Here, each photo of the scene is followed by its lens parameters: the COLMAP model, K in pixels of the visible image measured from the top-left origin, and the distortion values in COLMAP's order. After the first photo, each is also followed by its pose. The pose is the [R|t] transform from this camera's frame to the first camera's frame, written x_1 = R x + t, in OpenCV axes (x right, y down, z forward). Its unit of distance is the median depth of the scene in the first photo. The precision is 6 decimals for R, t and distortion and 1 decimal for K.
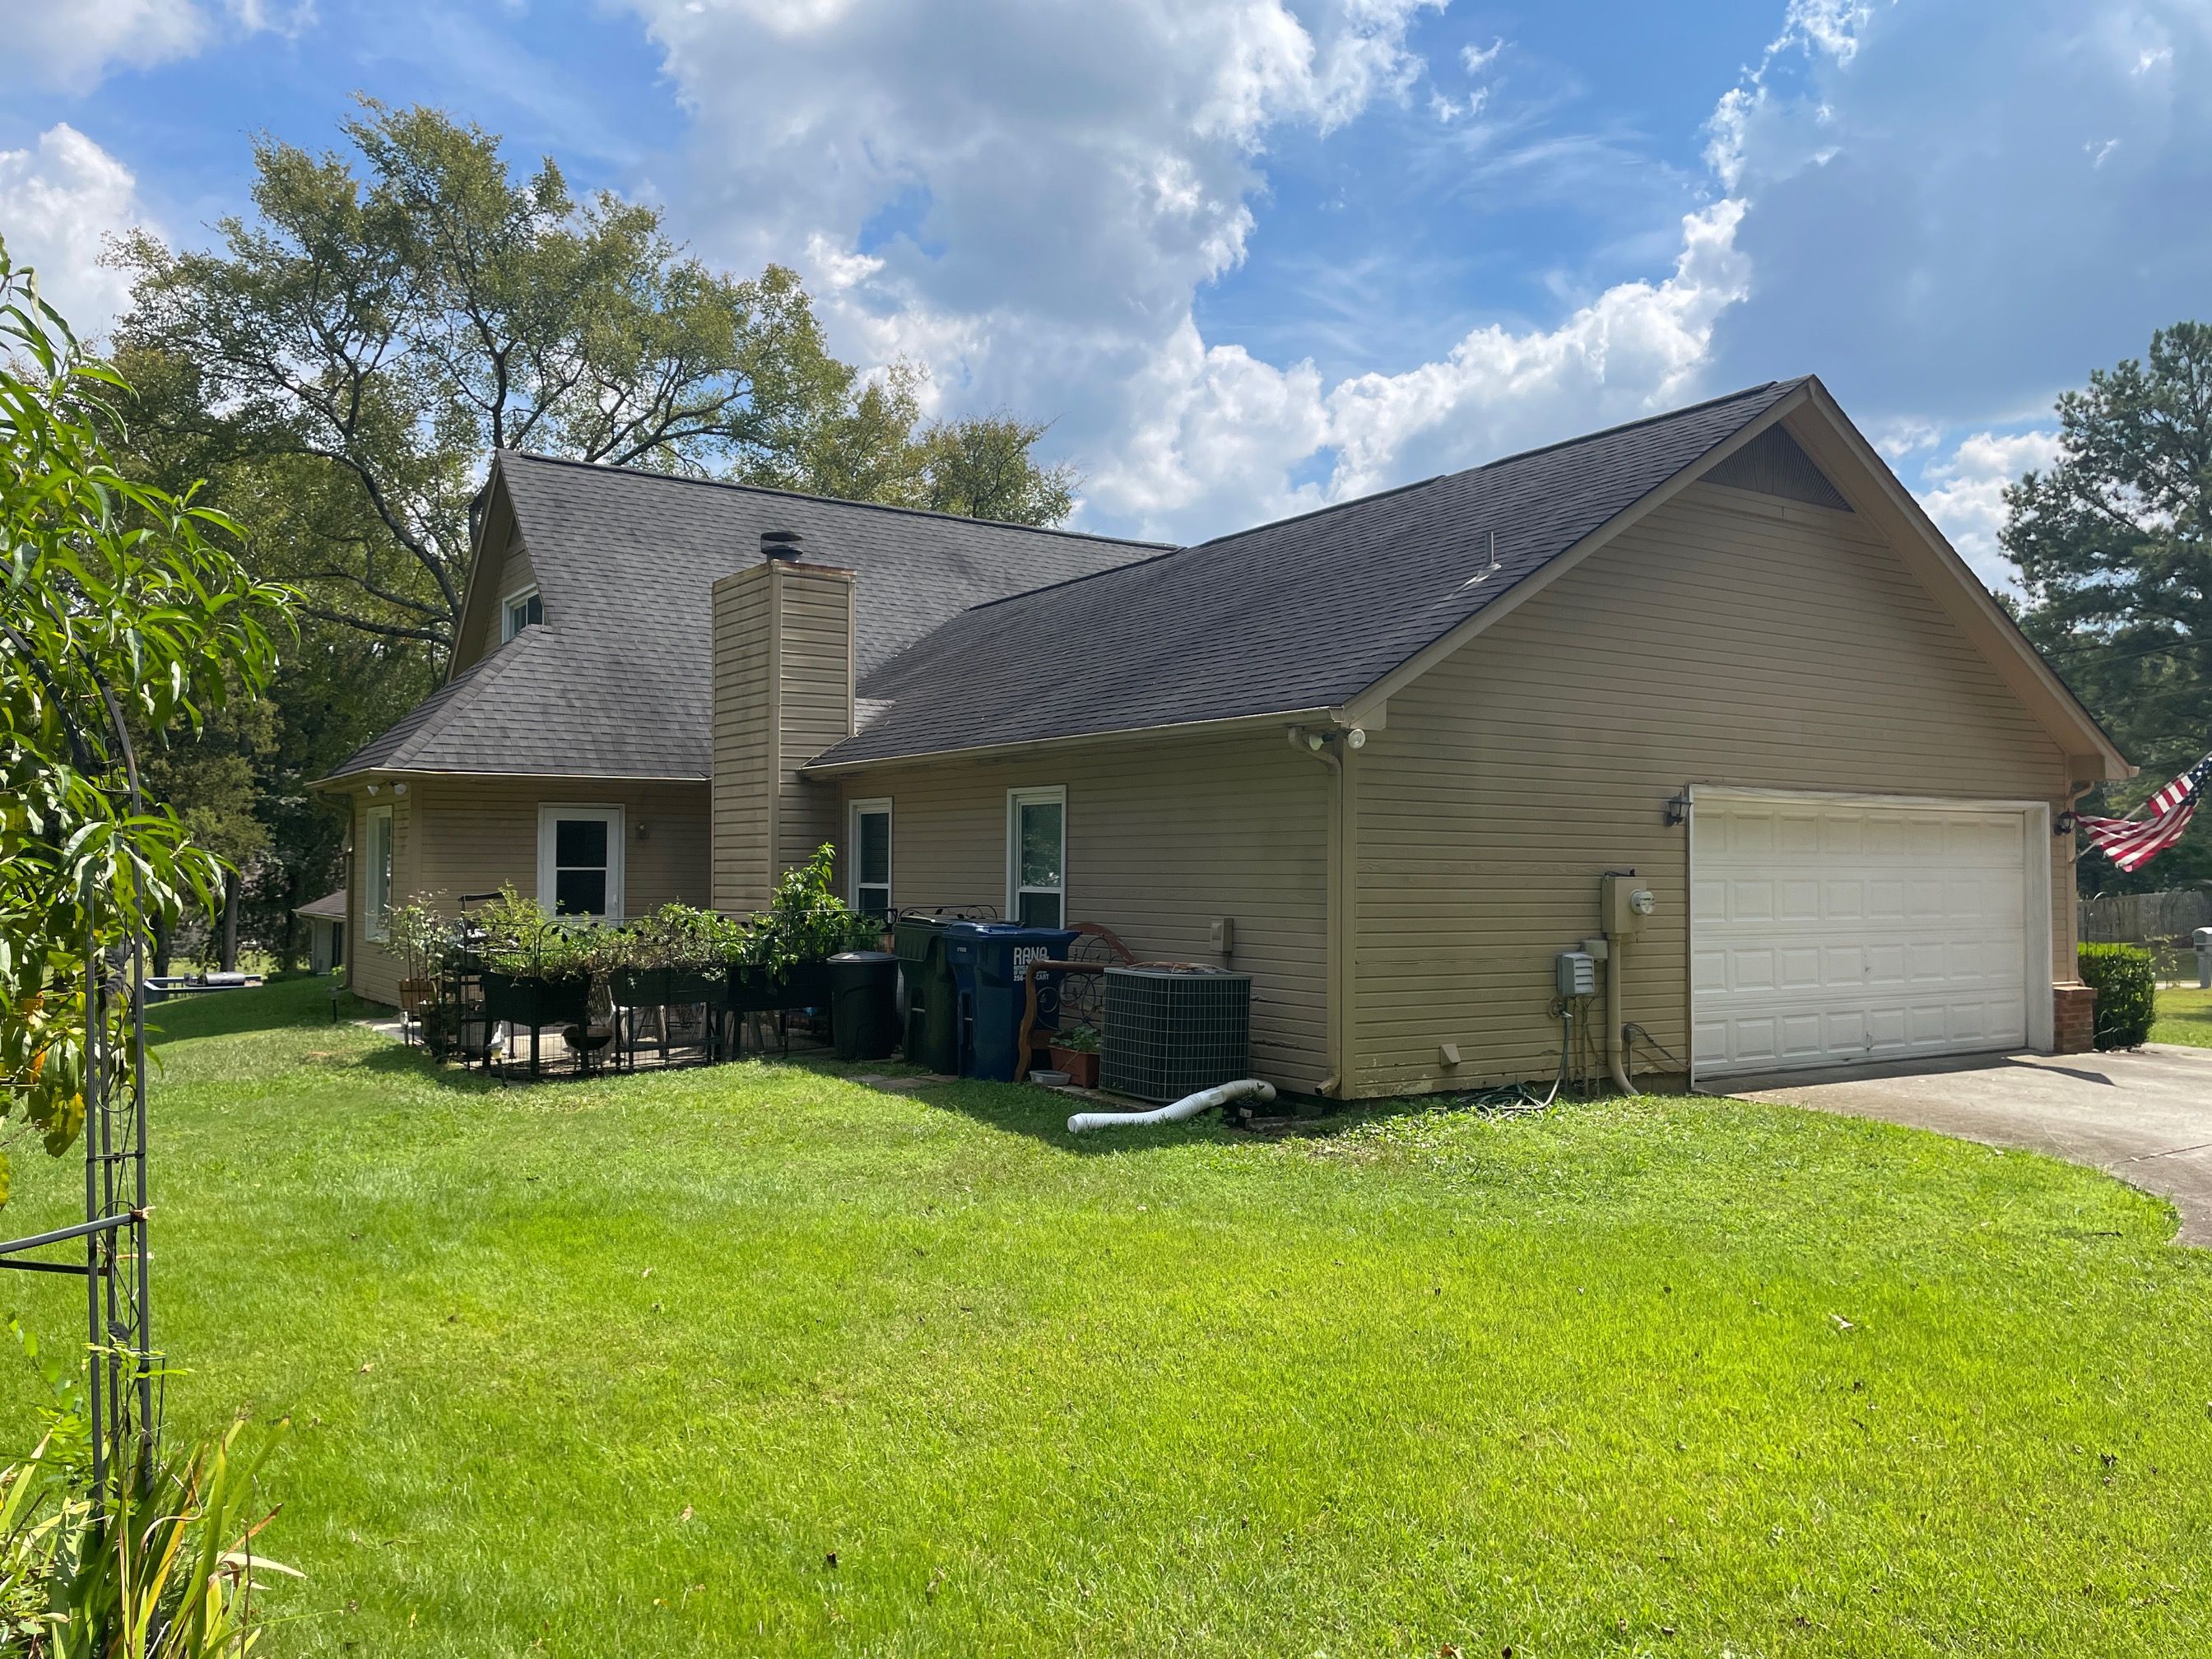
lens RADIAL K [[1670.5, 0, 1116.3], [0, 1670.5, 835.3], [0, 0, 1]] dist [0.139089, -0.219009]
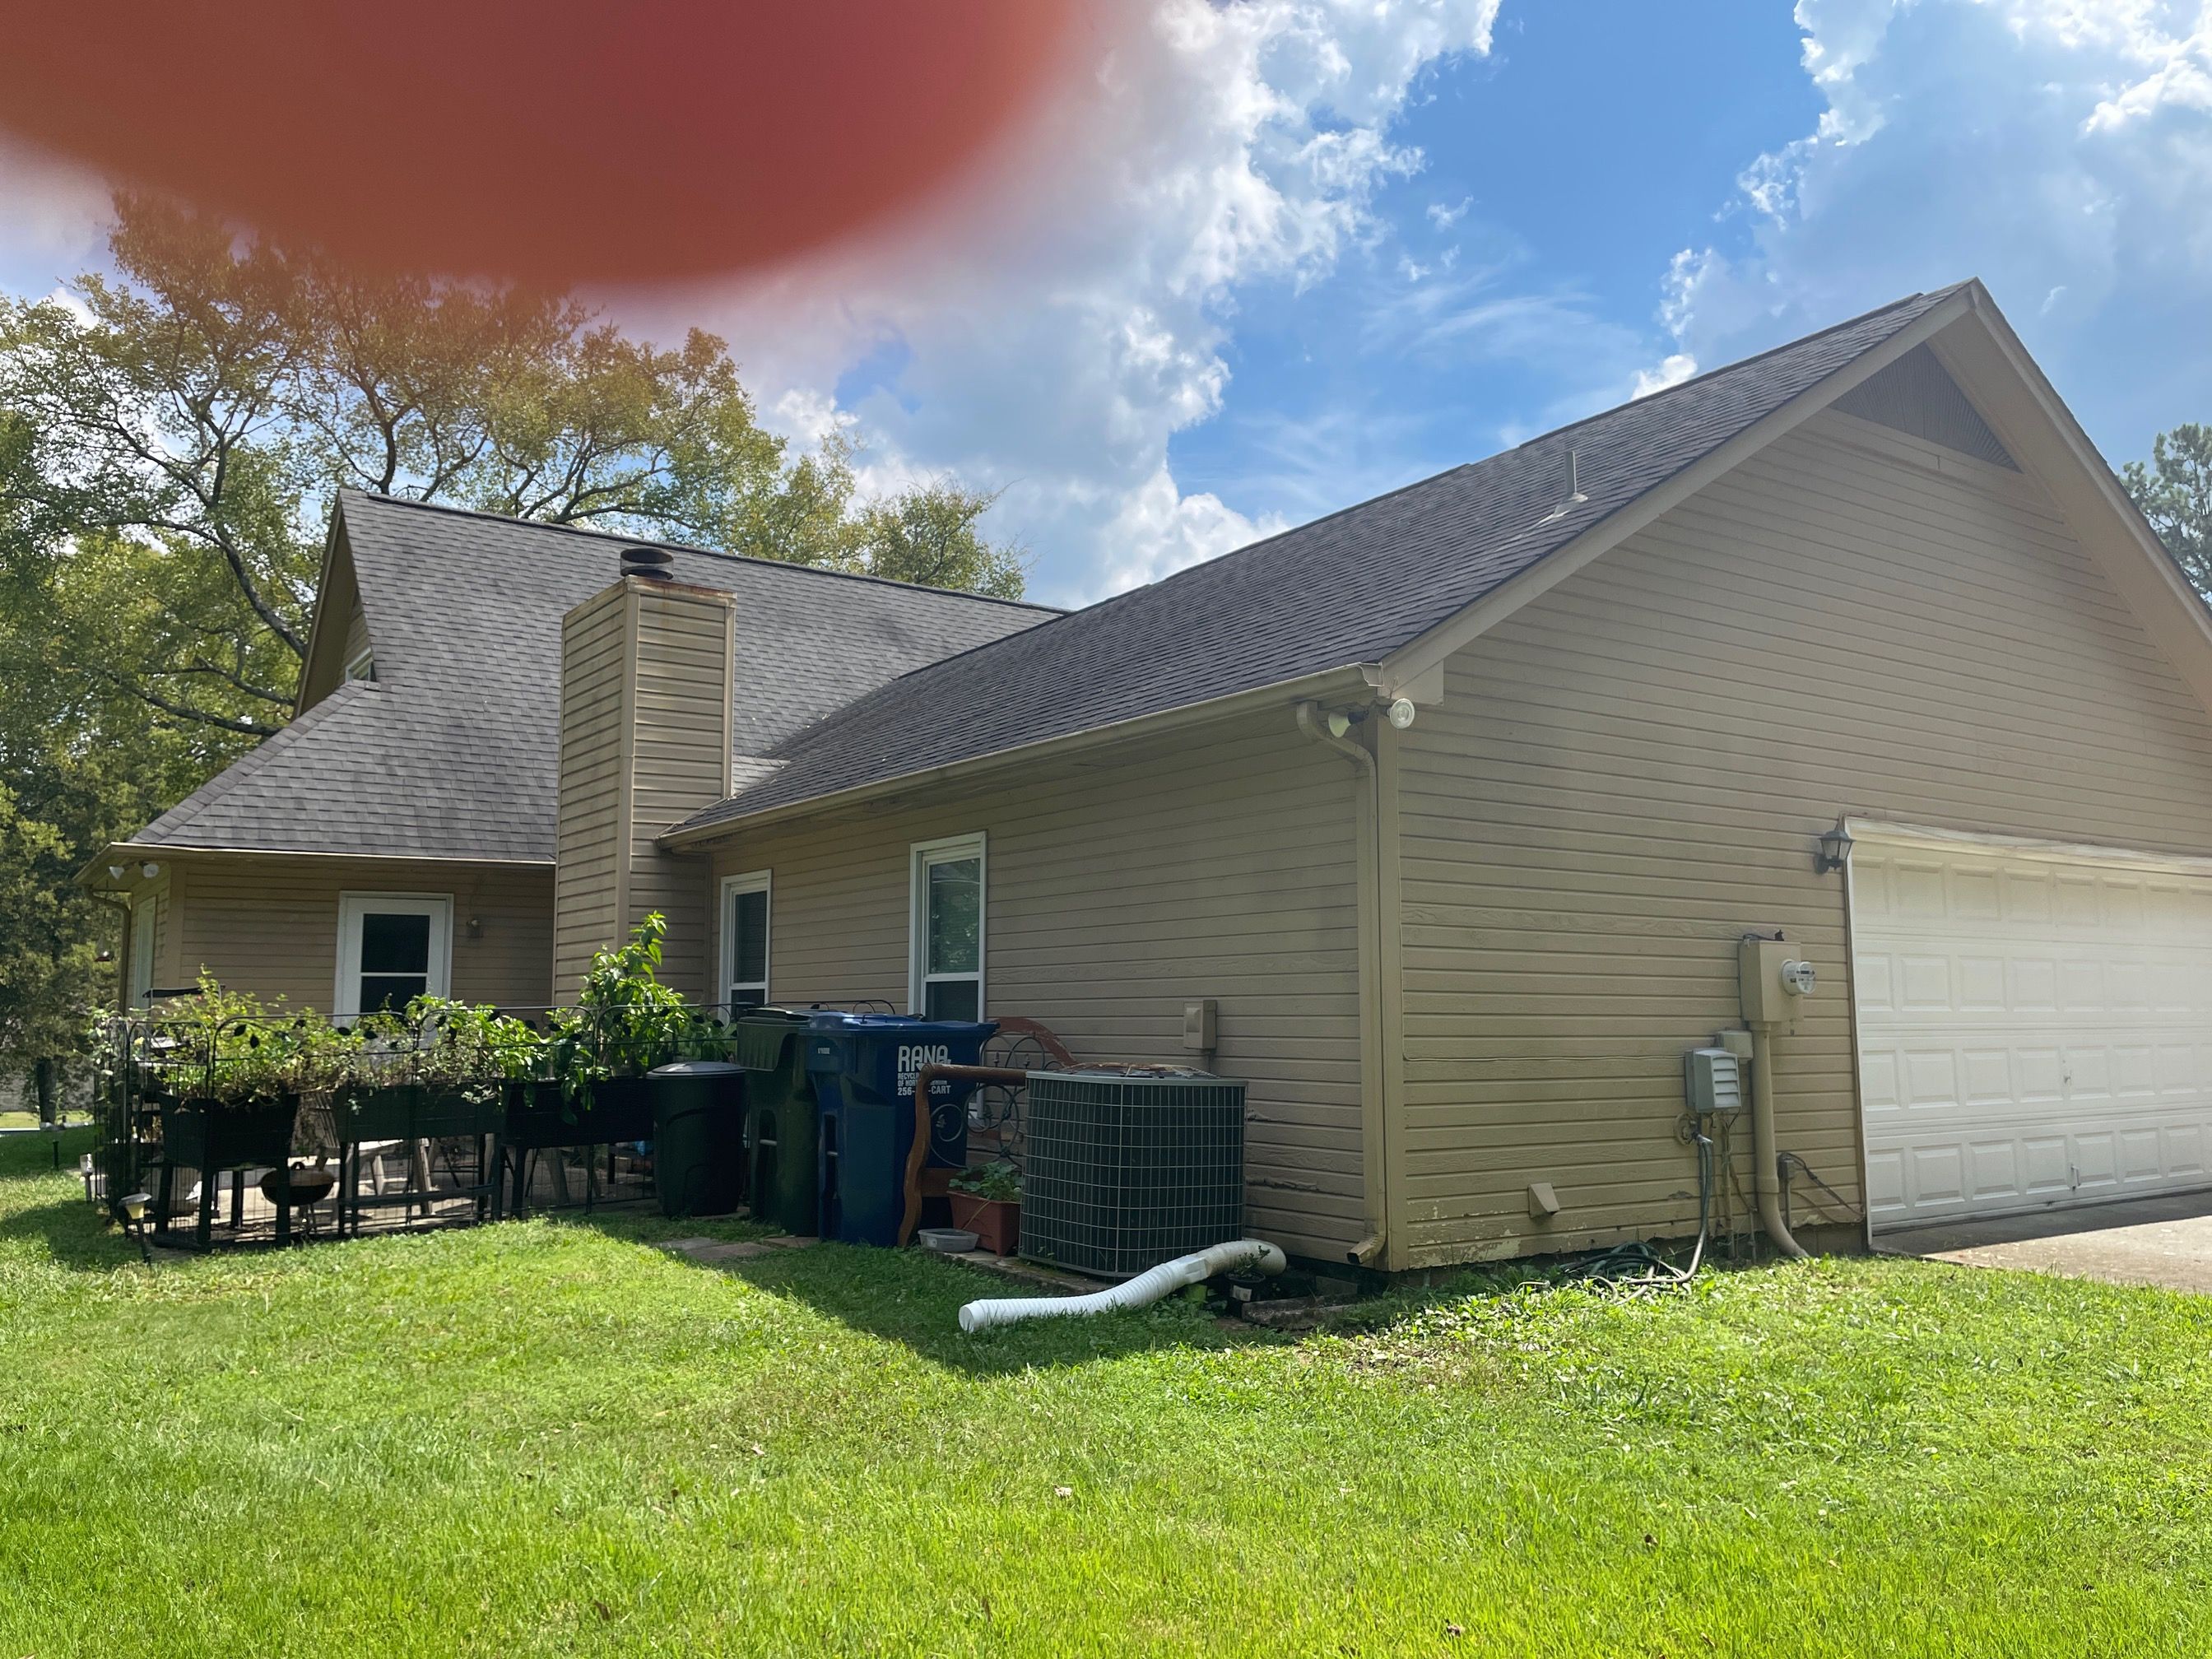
lens RADIAL K [[1688.6, 0, 1106.0], [0, 1688.6, 829.5], [0, 0, 1]] dist [0.107853, -0.150049]
pose [[0.999912, -0.006217, 0.011711, 0.014668], [0.007223, 0.996105, -0.087873, 0.036076], [-0.011119, 0.087950, 0.996063, 0.267665]]
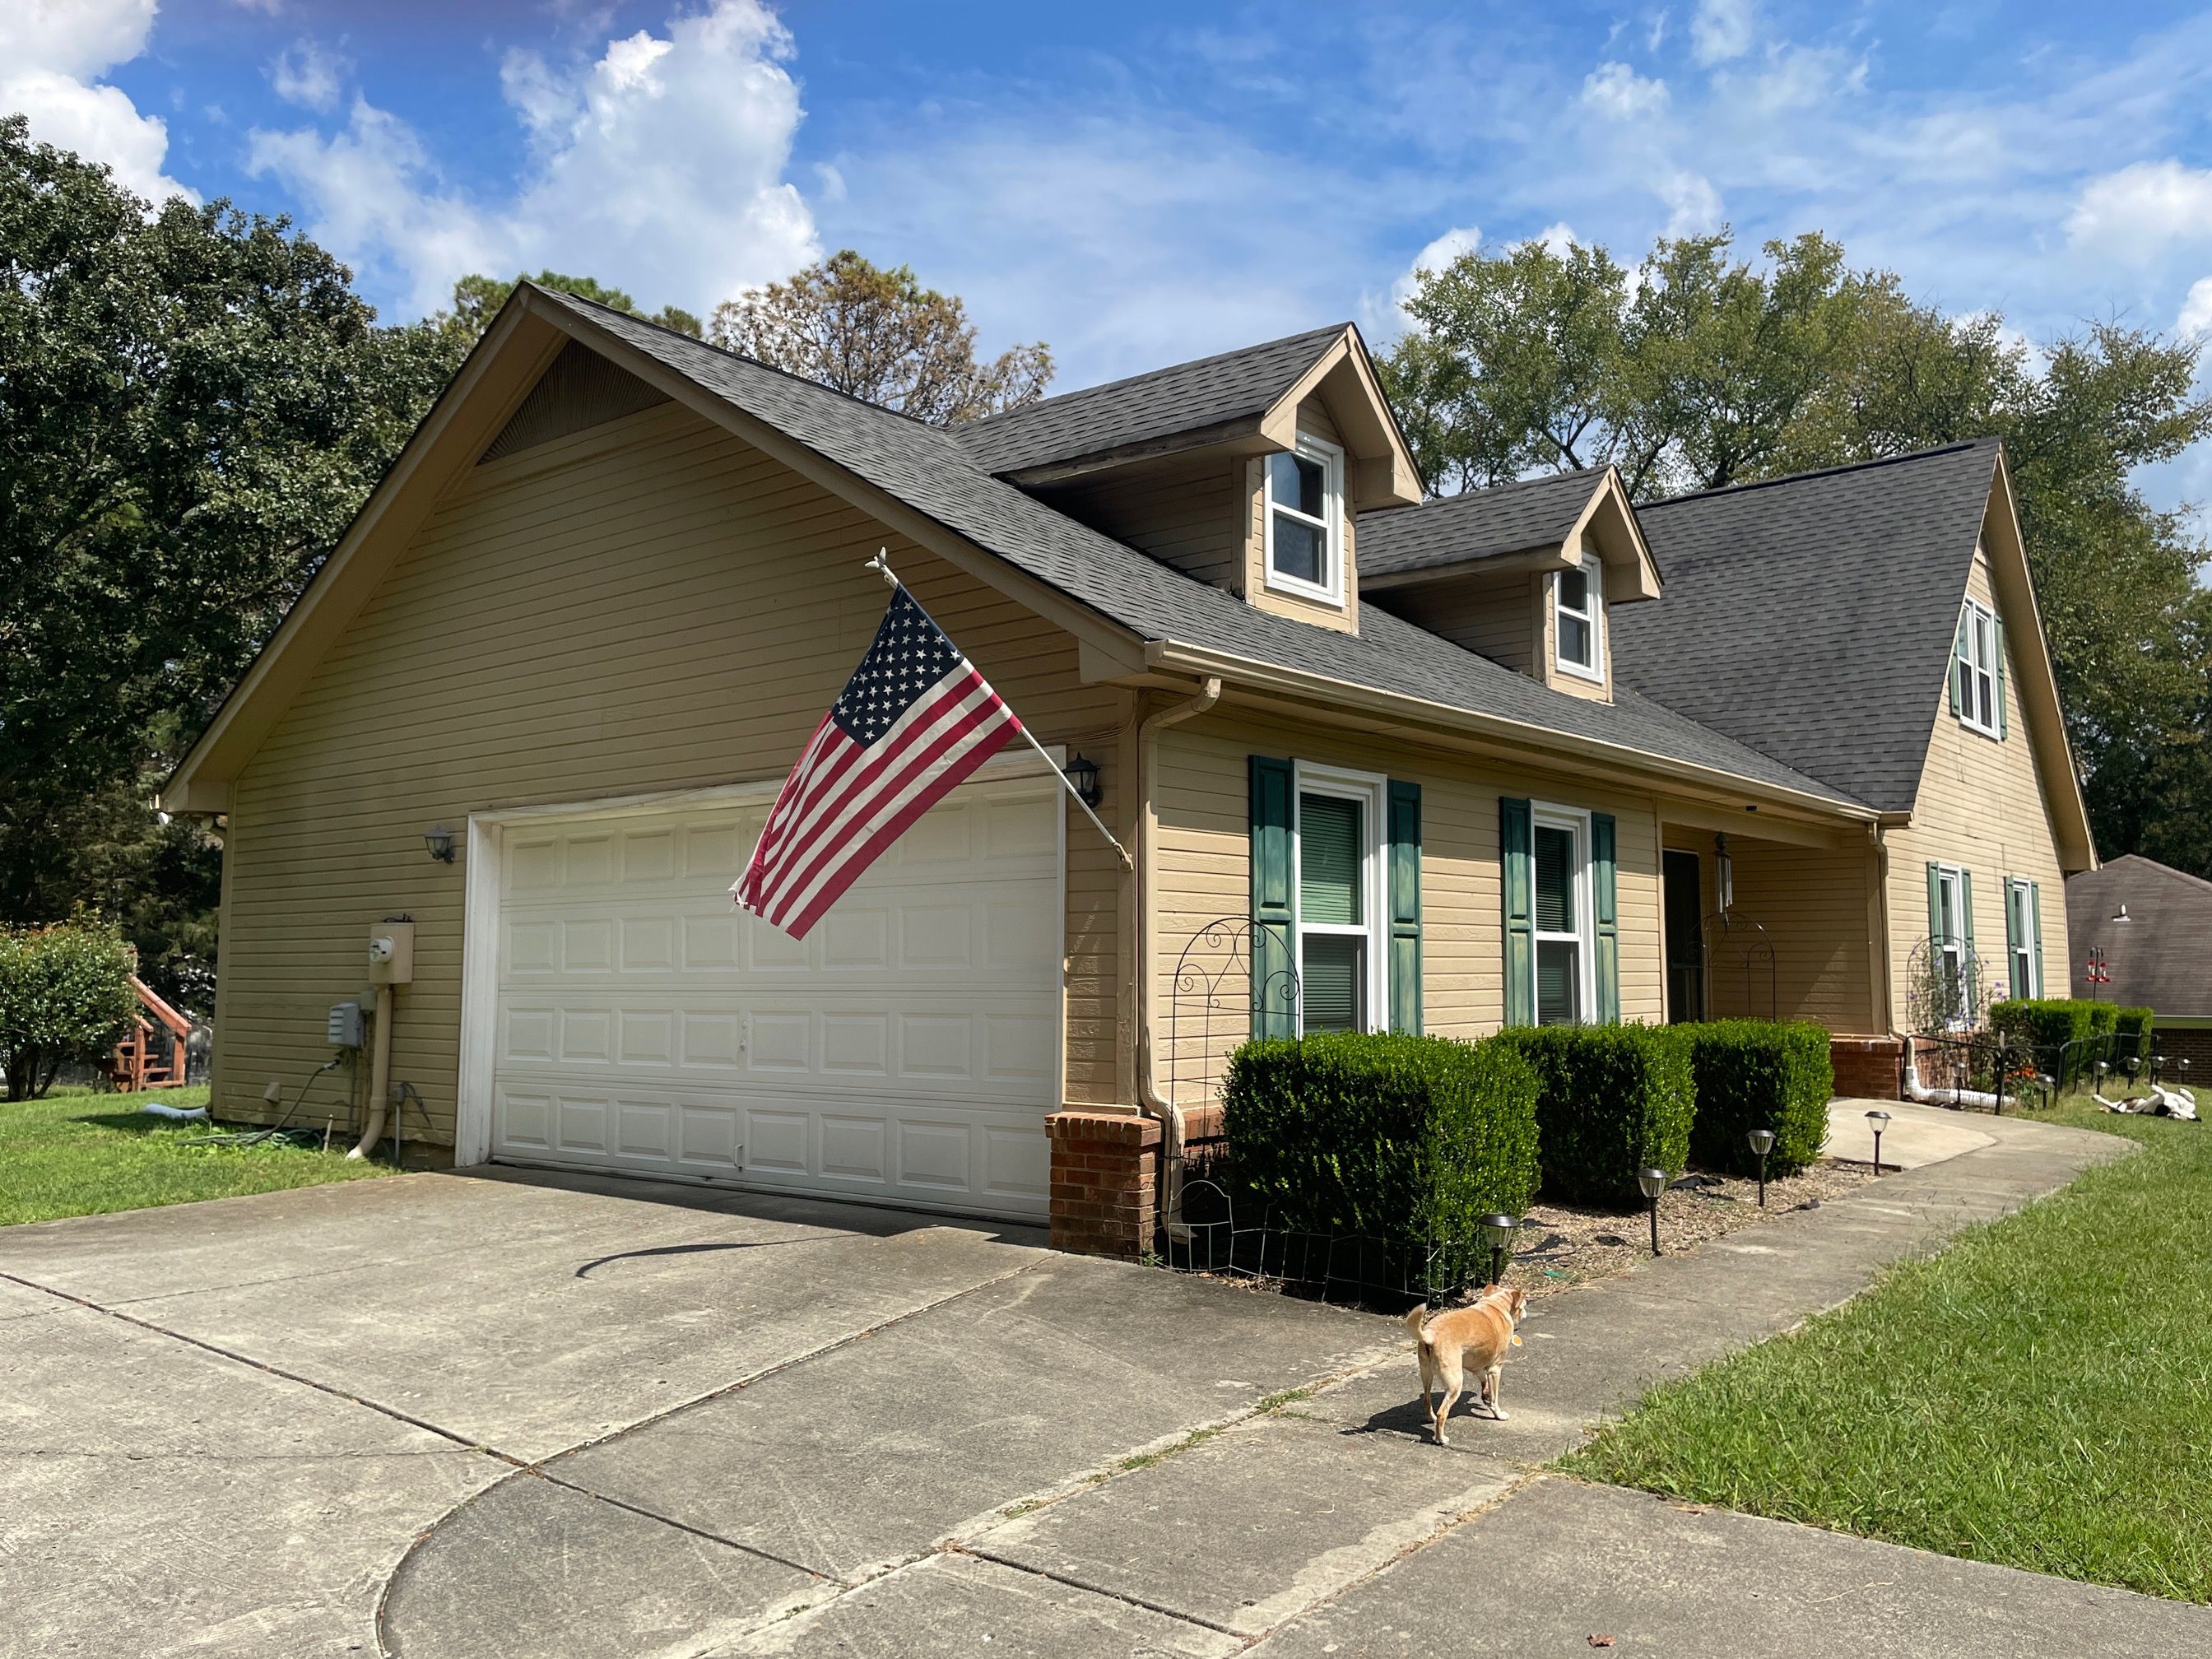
lens RADIAL K [[1688.6, 0, 1106.0], [0, 1688.6, 829.5], [0, 0, 1]] dist [0.107853, -0.150049]
pose [[0.280411, -0.084614, -0.956143, 1.227062], [0.028322, 0.996403, -0.079870, 0.055538], [0.959462, -0.004684, 0.281799, 1.033779]]
